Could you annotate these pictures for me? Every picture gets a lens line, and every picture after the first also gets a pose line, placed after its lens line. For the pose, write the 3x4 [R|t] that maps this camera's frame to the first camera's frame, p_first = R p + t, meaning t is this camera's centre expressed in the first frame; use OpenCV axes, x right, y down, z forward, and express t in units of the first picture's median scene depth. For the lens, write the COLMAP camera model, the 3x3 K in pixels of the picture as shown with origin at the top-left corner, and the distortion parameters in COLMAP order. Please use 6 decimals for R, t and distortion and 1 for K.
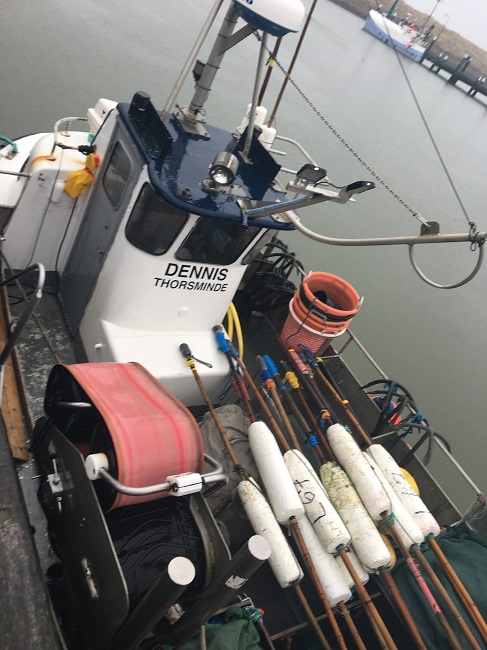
lens RADIAL K [[527.7, 0, 243.5], [0, 527.7, 325.0], [0, 0, 1]] dist [0.055766, -0.088798]
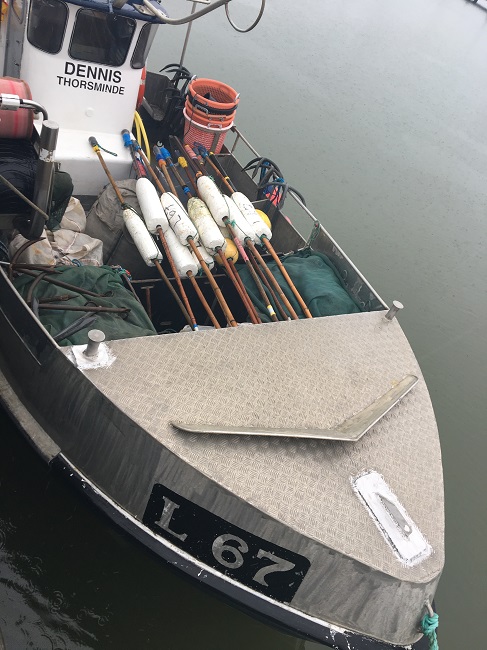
lens RADIAL K [[527.7, 0, 243.5], [0, 527.7, 325.0], [0, 0, 1]] dist [0.055766, -0.088798]
pose [[0.996654, -0.071238, -0.040075, 0.275661], [0.075255, 0.991104, 0.109771, 0.381512], [0.031899, -0.112420, 0.993149, -0.302093]]
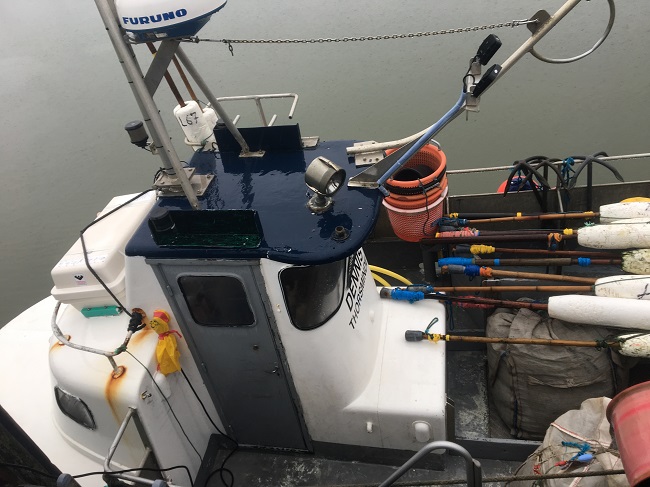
lens RADIAL K [[527.7, 0, 325.0], [0, 527.7, 243.5], [0, 0, 1]] dist [0.055766, -0.088798]
pose [[0.480618, -0.845978, 0.230926, -0.262178], [0.812295, 0.528705, 0.246268, -0.377668], [-0.330429, 0.069220, 0.941289, 0.230648]]
